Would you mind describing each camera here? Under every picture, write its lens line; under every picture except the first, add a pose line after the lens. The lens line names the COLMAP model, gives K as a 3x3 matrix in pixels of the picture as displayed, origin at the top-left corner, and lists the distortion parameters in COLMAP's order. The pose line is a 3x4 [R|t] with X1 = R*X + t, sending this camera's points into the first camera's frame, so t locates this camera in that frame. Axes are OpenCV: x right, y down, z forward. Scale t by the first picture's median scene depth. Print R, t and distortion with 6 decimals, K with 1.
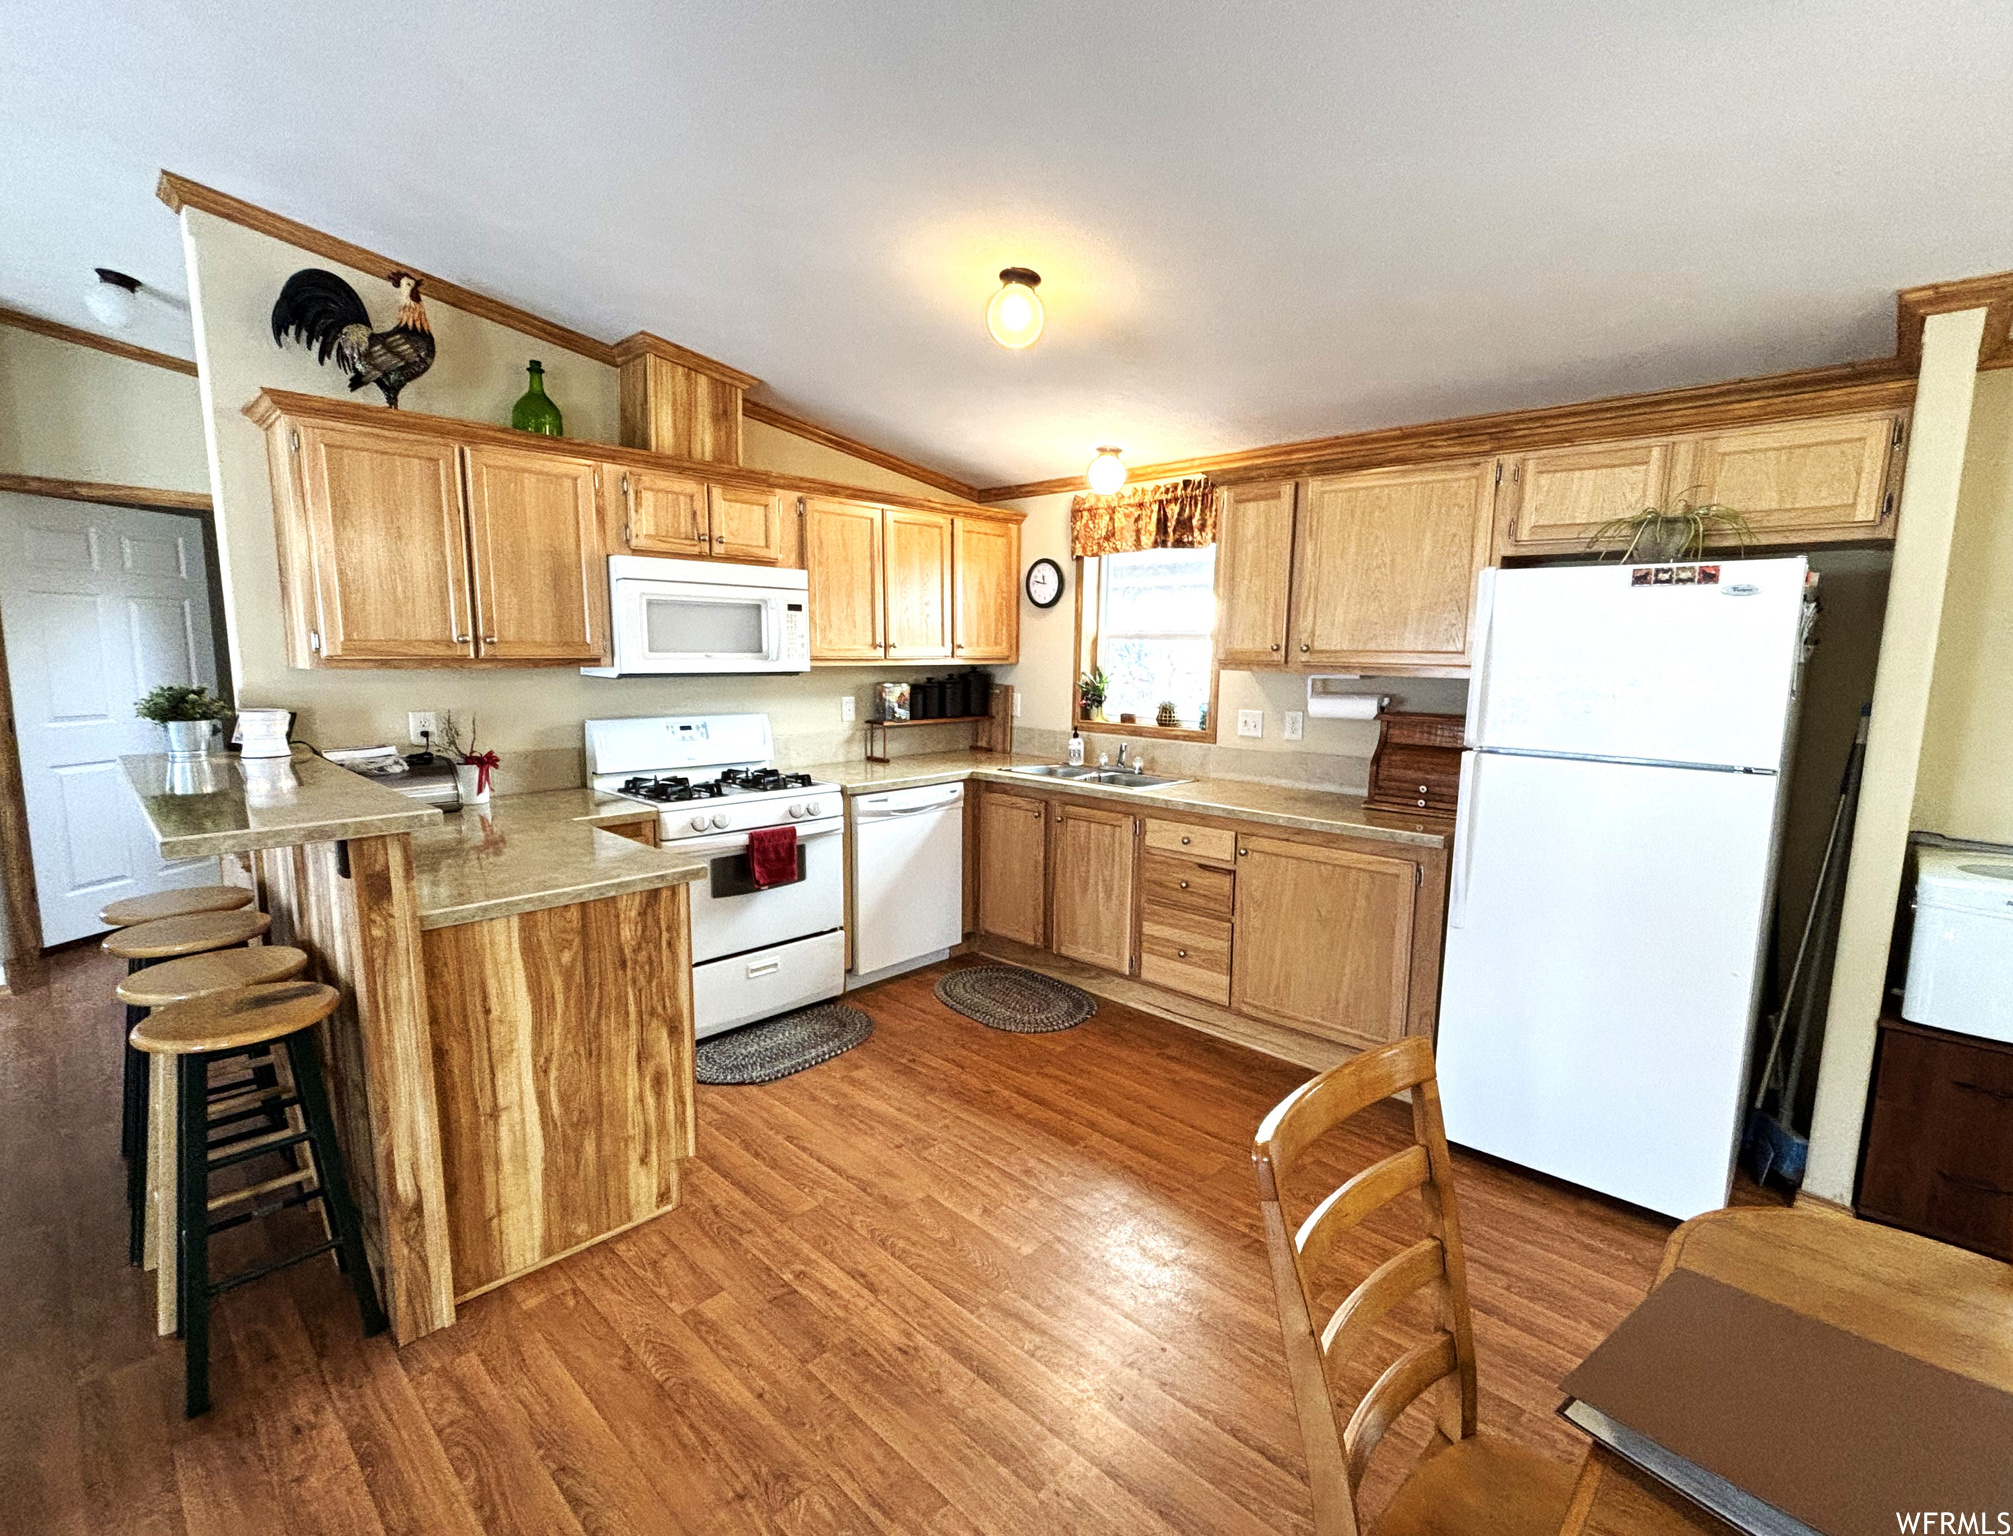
lens RADIAL K [[920.4, 0, 1042.8], [0, 920.4, 776.1], [0, 0, 1]] dist [0.001002, -0.000966]
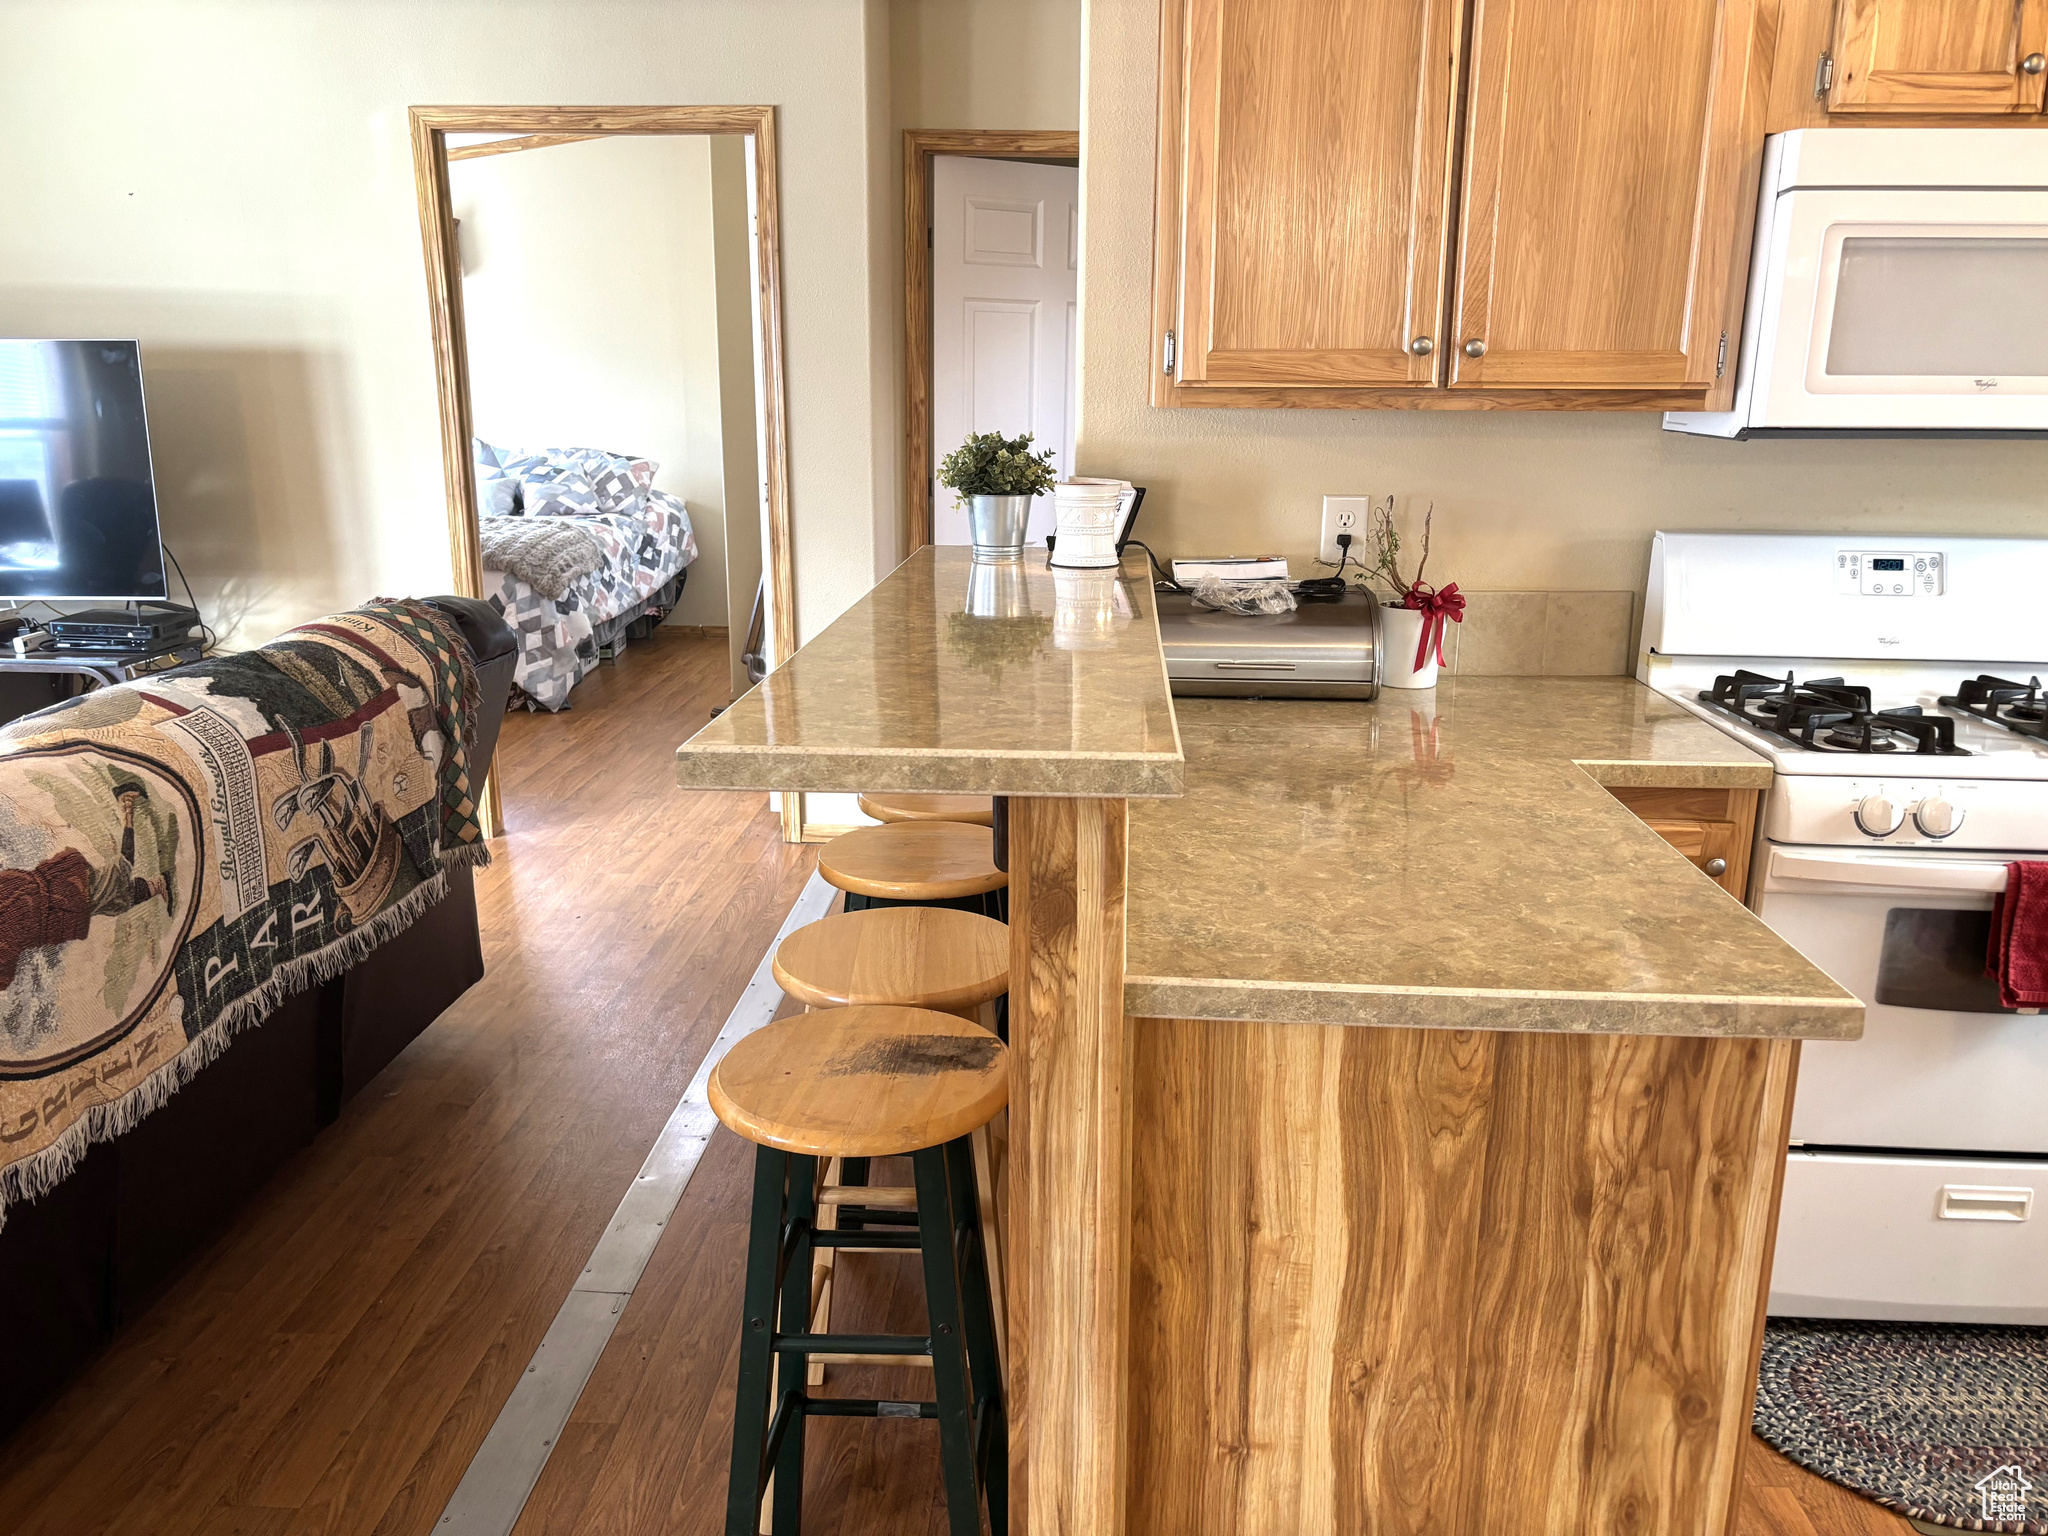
lens RADIAL K [[1563.5, 0, 1010.5], [0, 1563.5, 764.8], [0, 0, 1]] dist [0.044625, -0.046170]
pose [[0.635820, 0.178937, -0.750809, -0.106871], [-0.107321, 0.983802, 0.143581, -0.027498], [0.764340, -0.010714, 0.644724, 0.283888]]
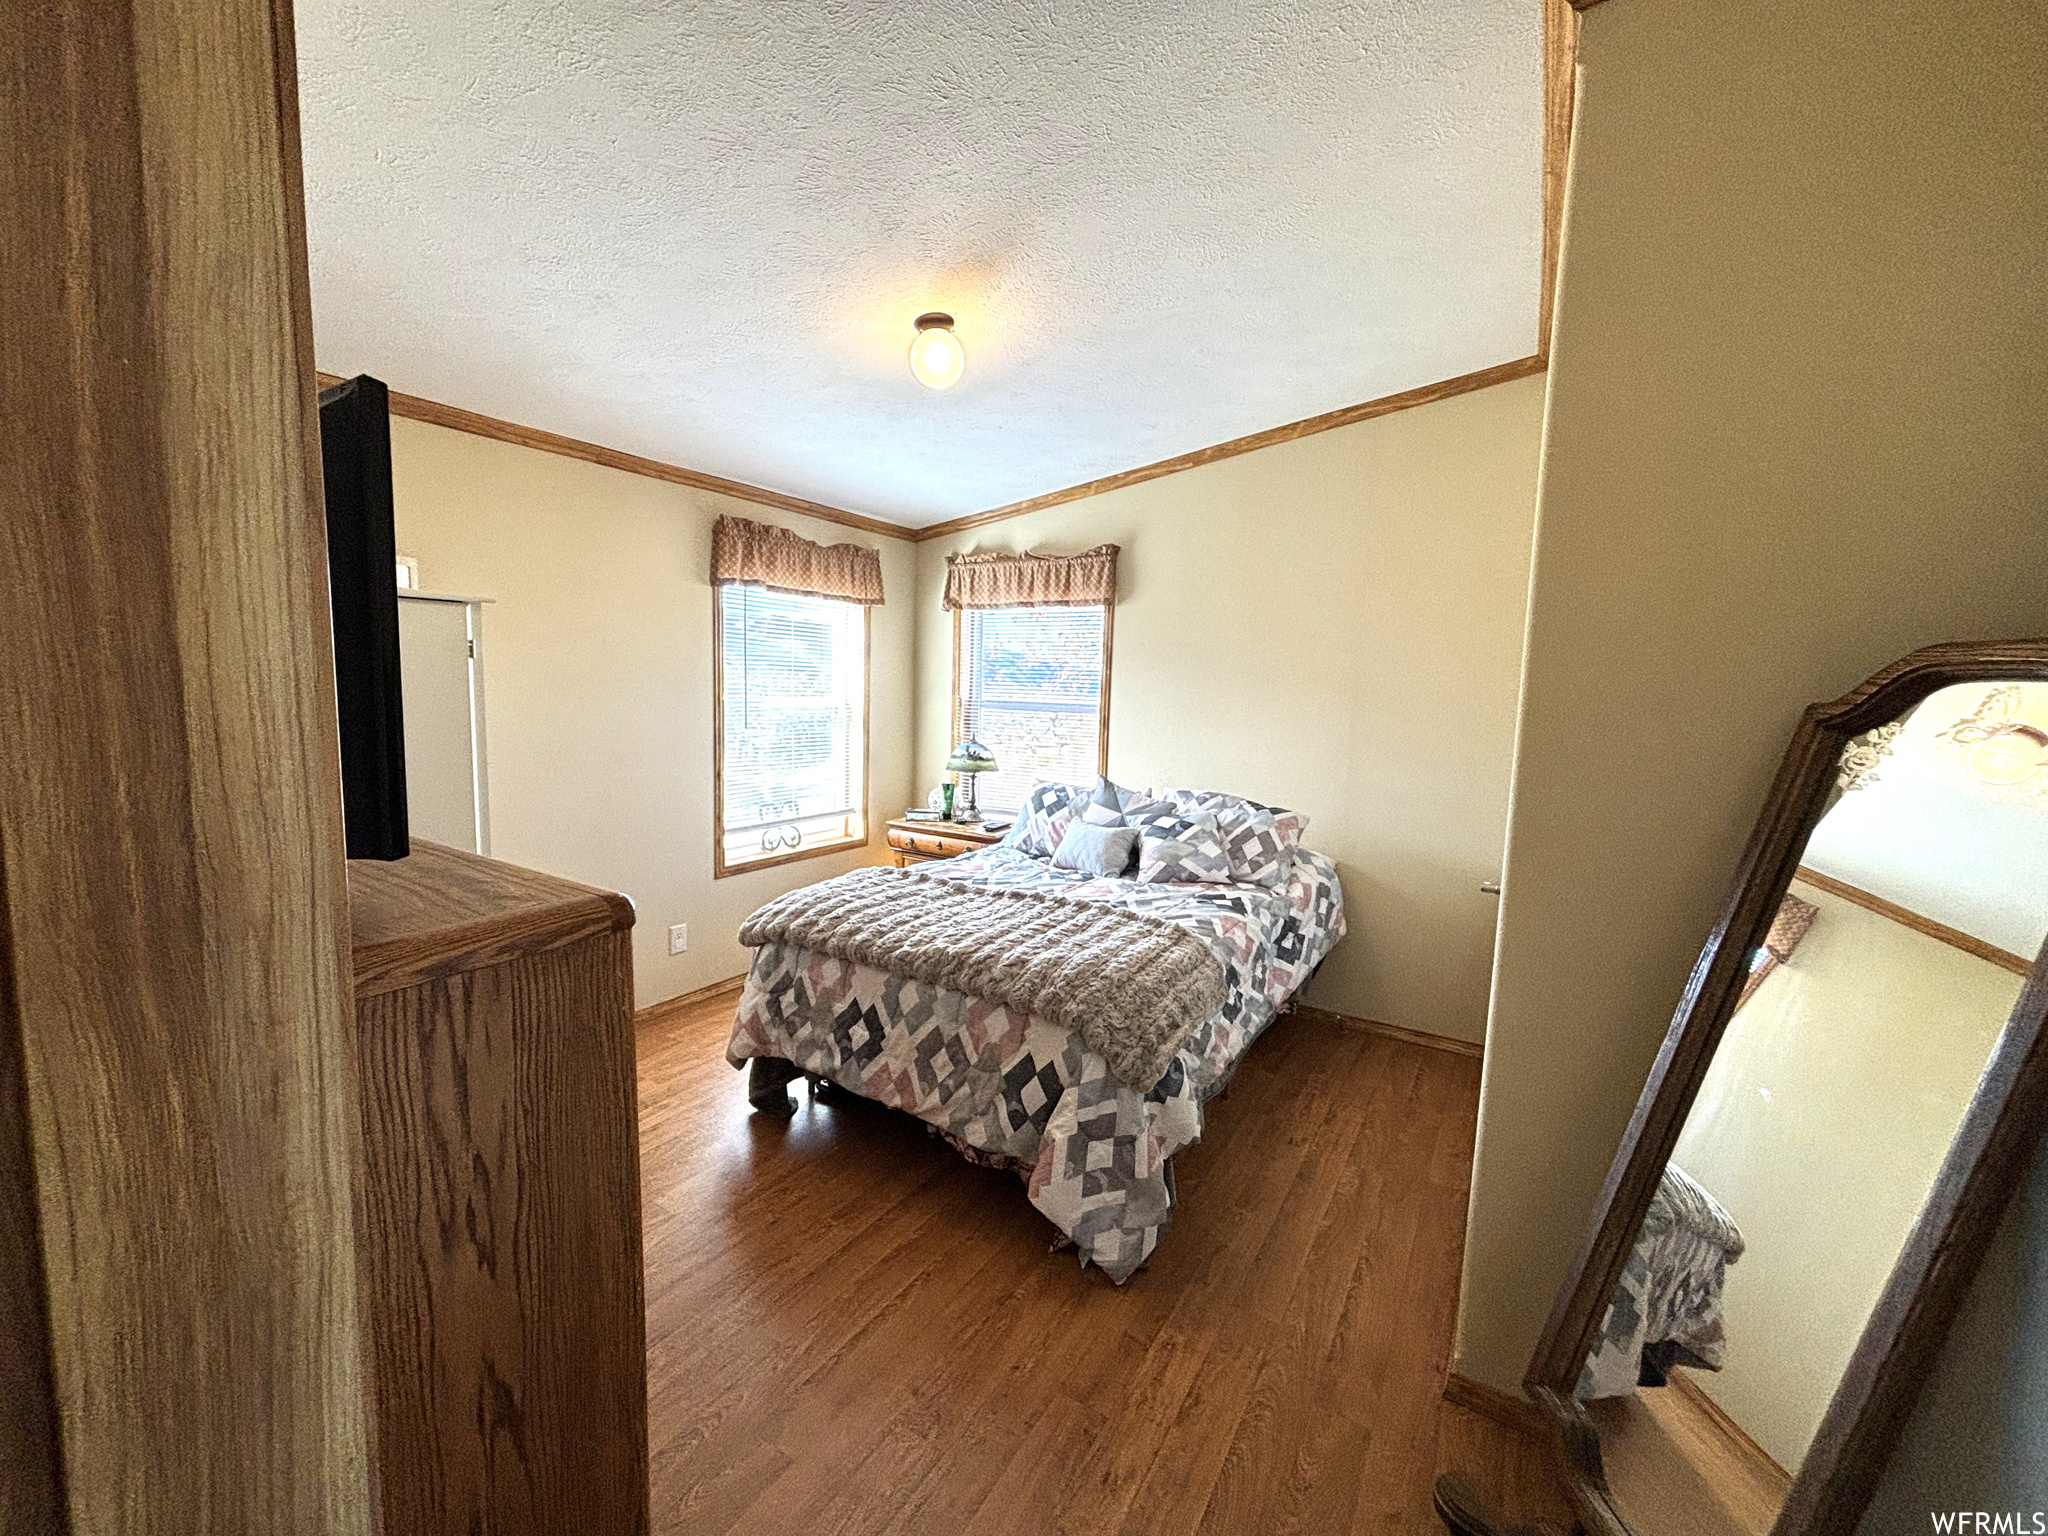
lens RADIAL K [[858.1, 0, 1020.6], [0, 858.1, 776.1], [0, 0, 1]] dist [-0.004506, -0.001359]
pose [[0.198493, 0.099271, -0.975062, -1.435553], [-0.165862, 0.983910, 0.066408, -0.145116], [0.965966, 0.148544, 0.211764, 0.874757]]
